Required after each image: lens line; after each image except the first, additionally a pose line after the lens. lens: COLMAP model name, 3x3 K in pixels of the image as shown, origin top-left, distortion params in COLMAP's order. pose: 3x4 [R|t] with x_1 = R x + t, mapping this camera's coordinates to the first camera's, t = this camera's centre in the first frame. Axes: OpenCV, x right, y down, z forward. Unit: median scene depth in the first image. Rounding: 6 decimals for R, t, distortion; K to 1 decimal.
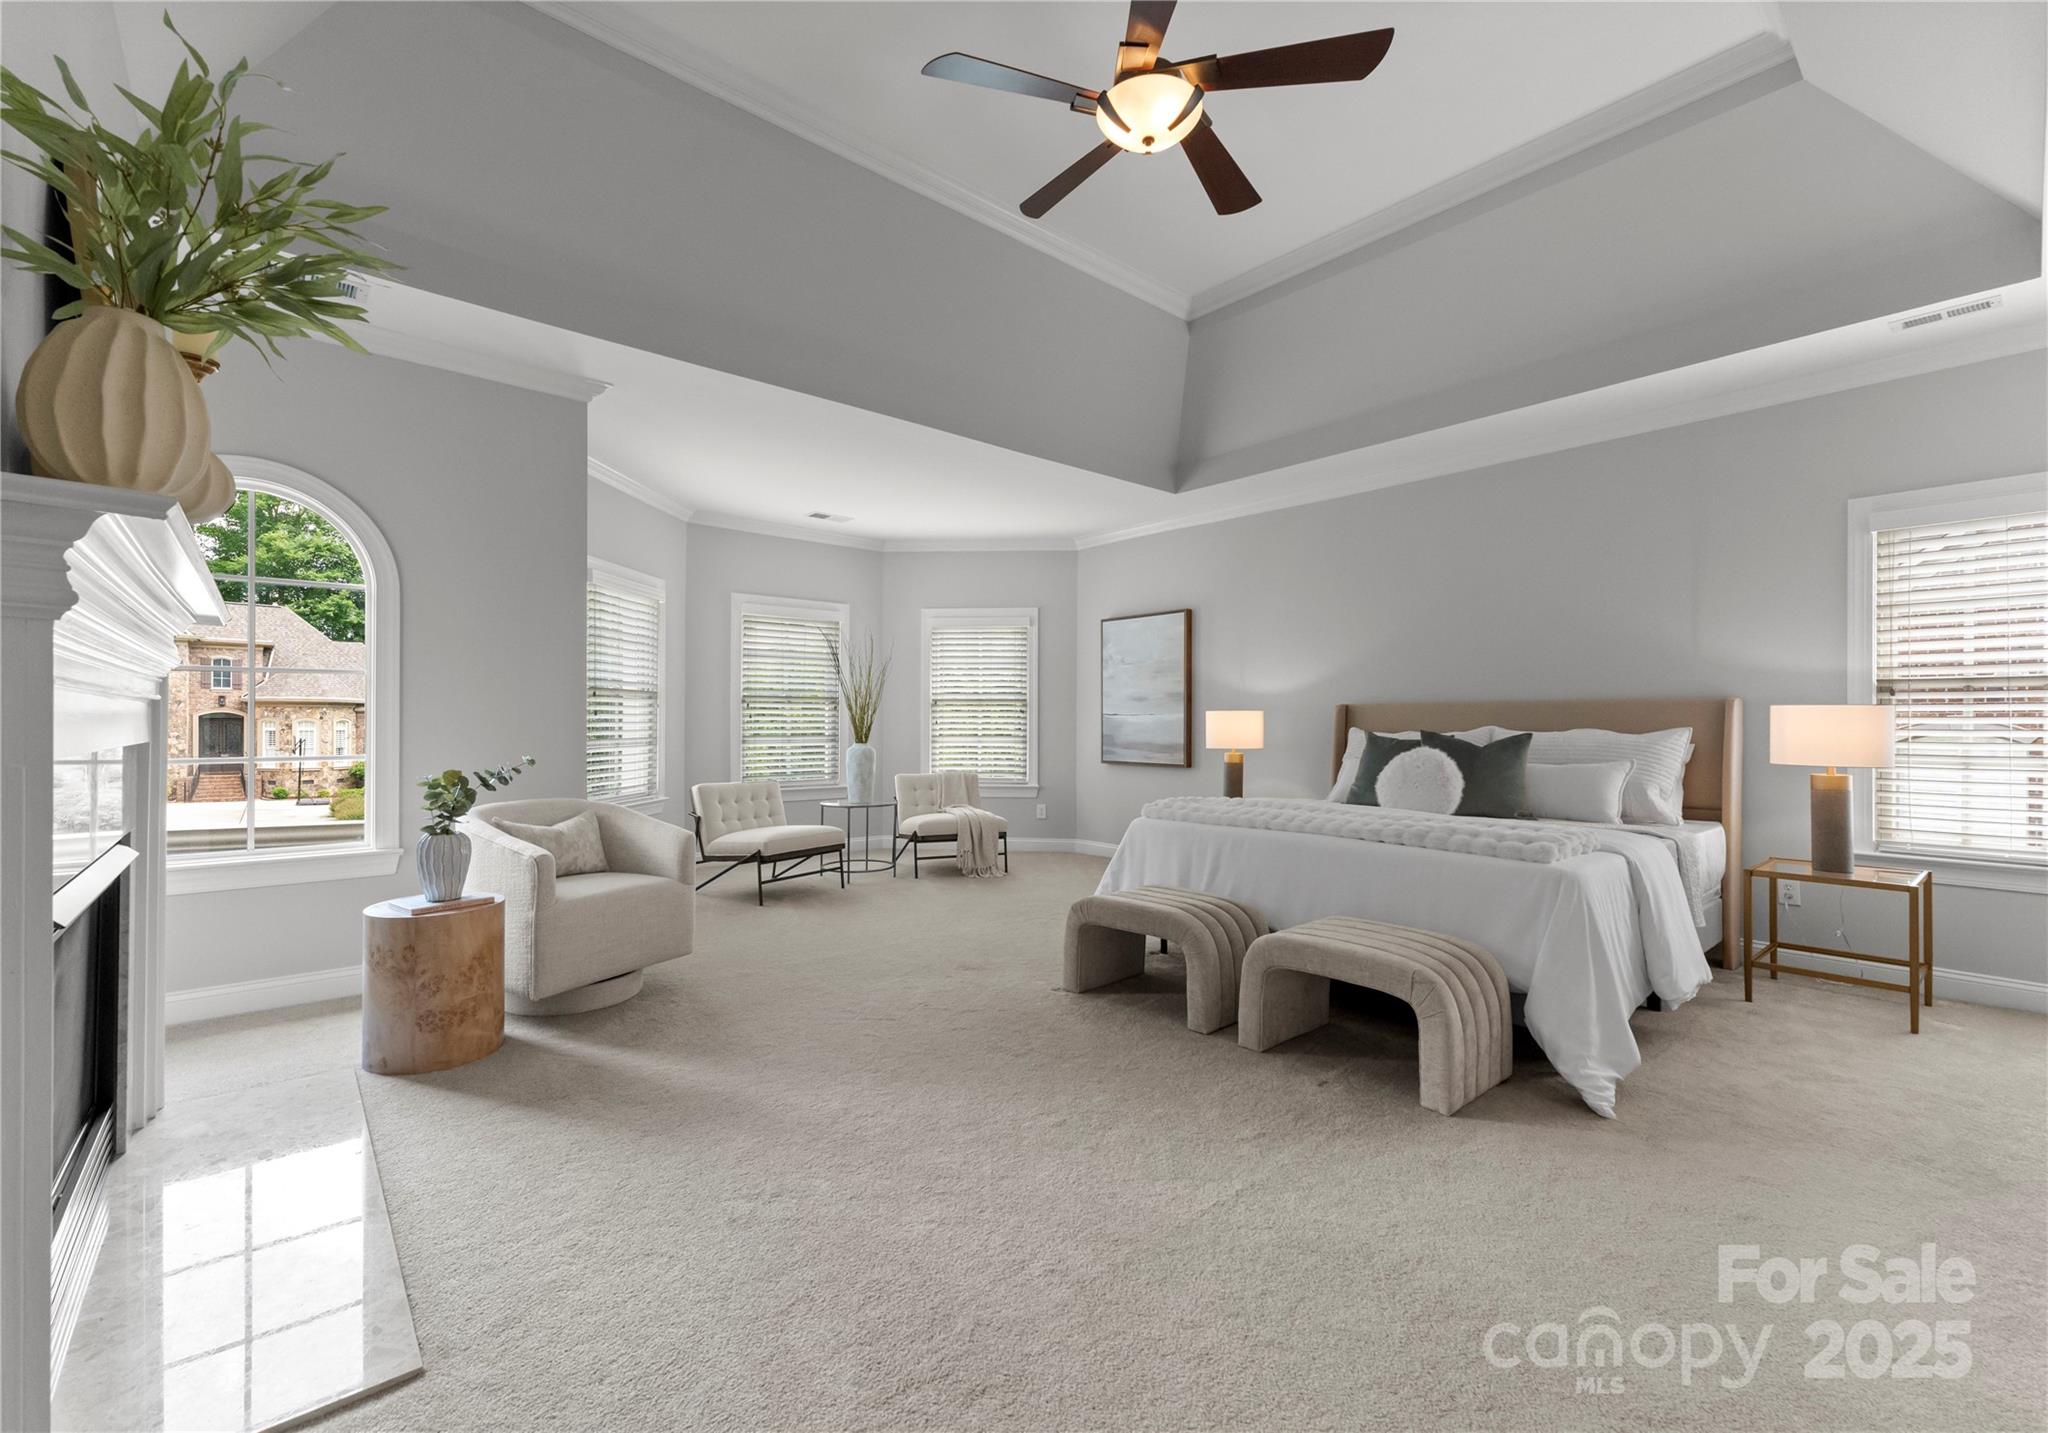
lens RADIAL K [[873.7, 0, 1024.7], [0, 873.7, 711.2], [0, 0, 1]] dist [0.000798, 0.000657]
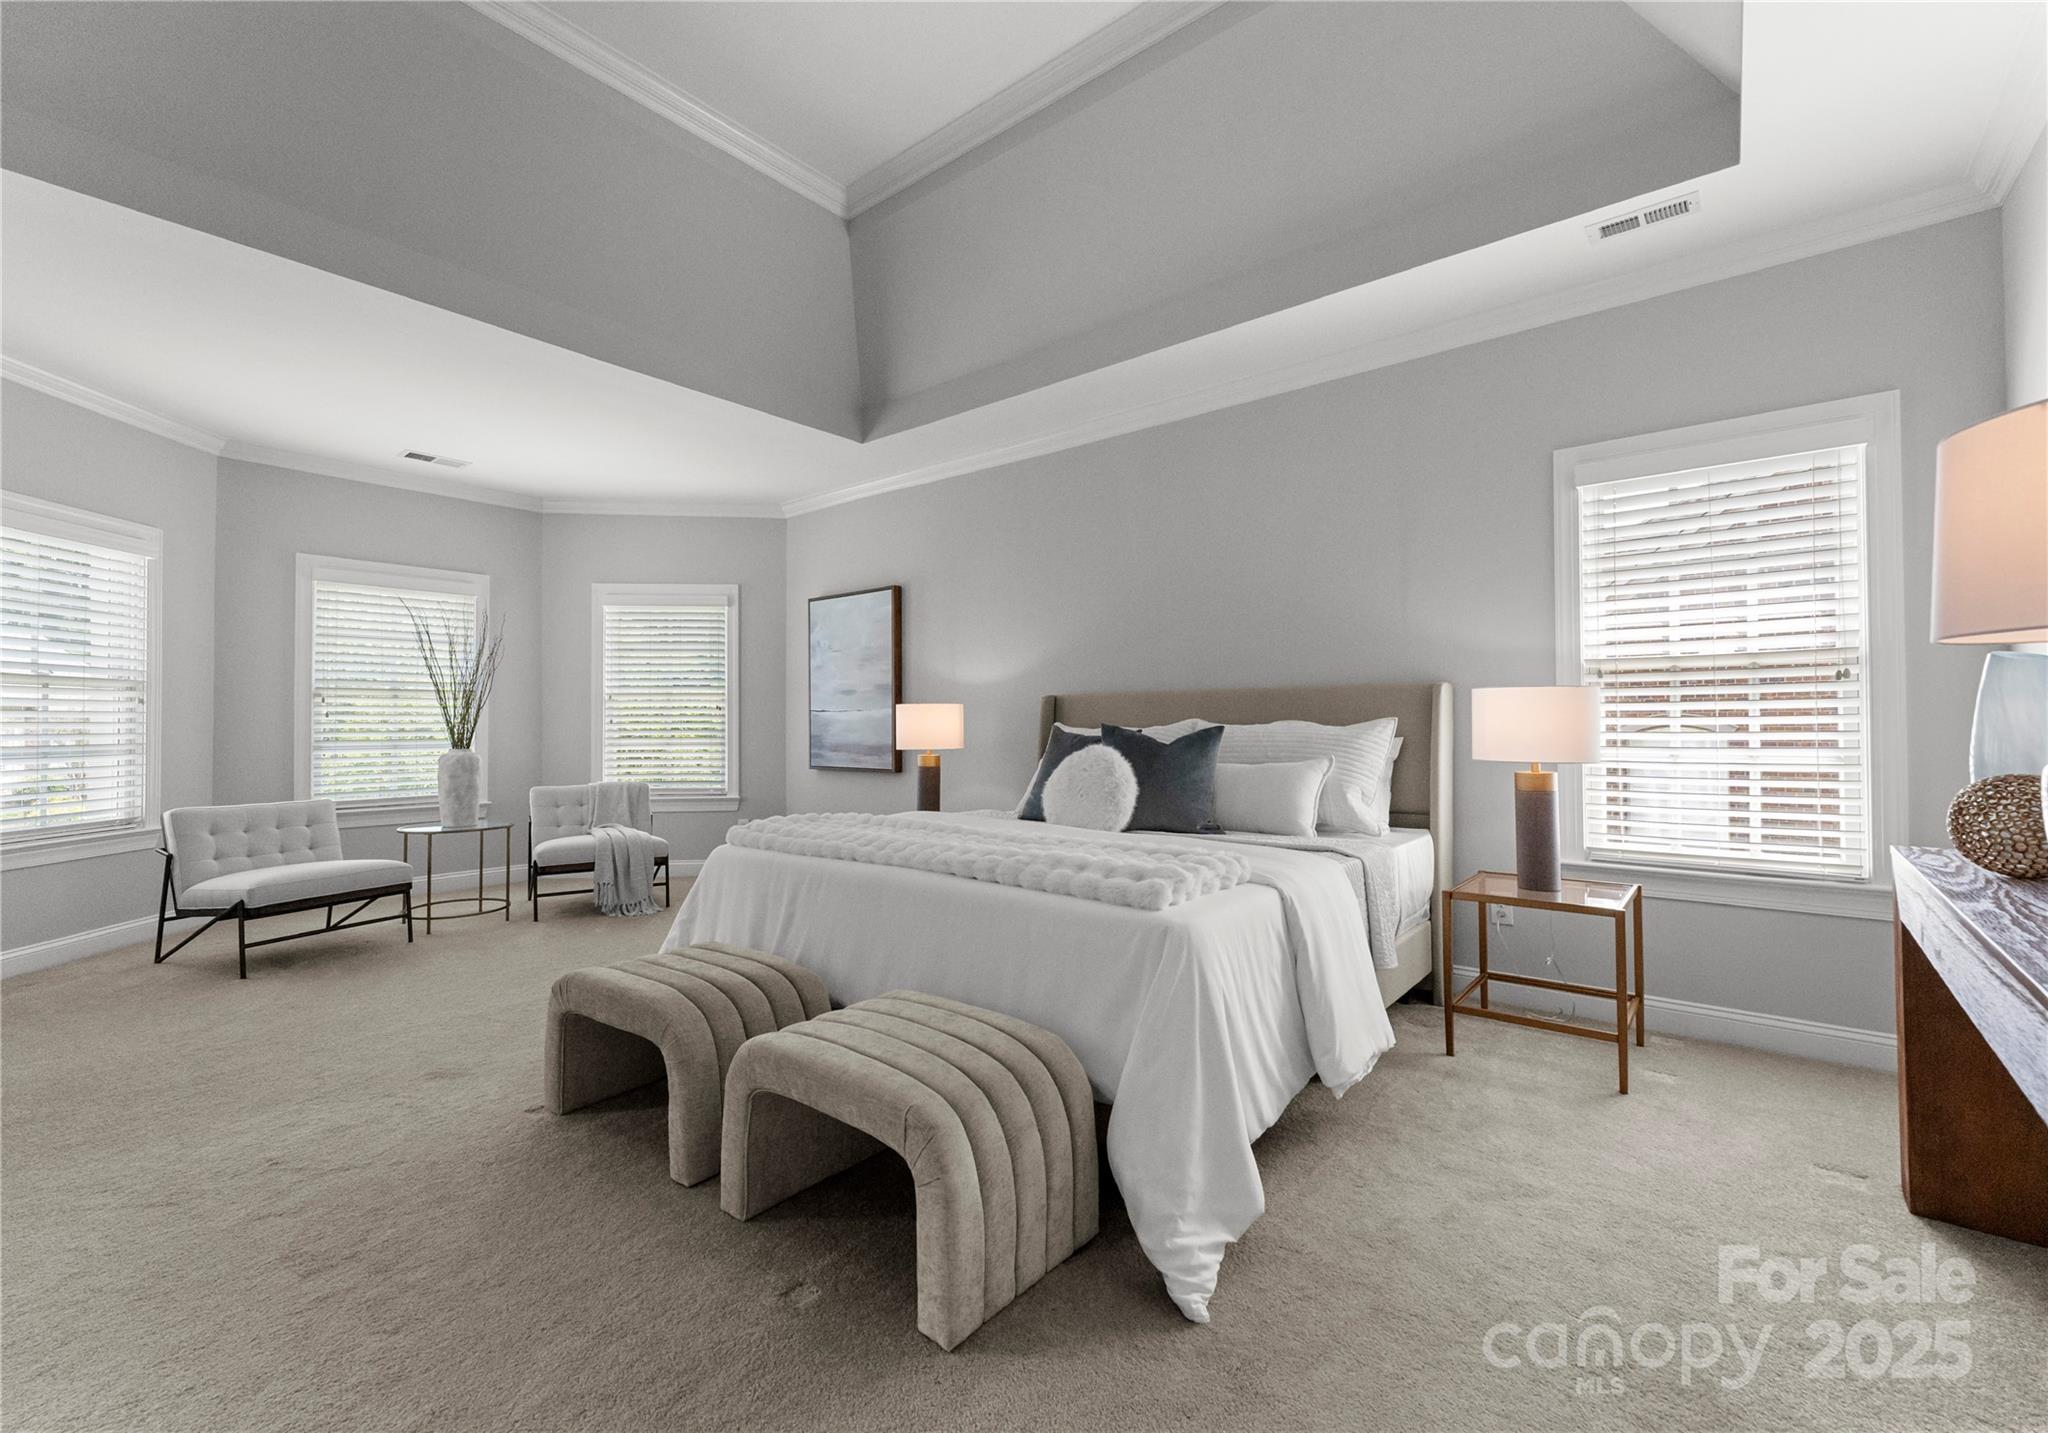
lens RADIAL K [[874.3, 0, 1026.4], [0, 874.3, 700.7], [0, 0, 1]] dist [-0.000483, 0.000698]
pose [[0.984224, -0.002932, 0.176901, 0.266696], [0.005584, 0.999879, -0.014496, 0.012951], [-0.176838, 0.015255, 0.984122, 0.239174]]
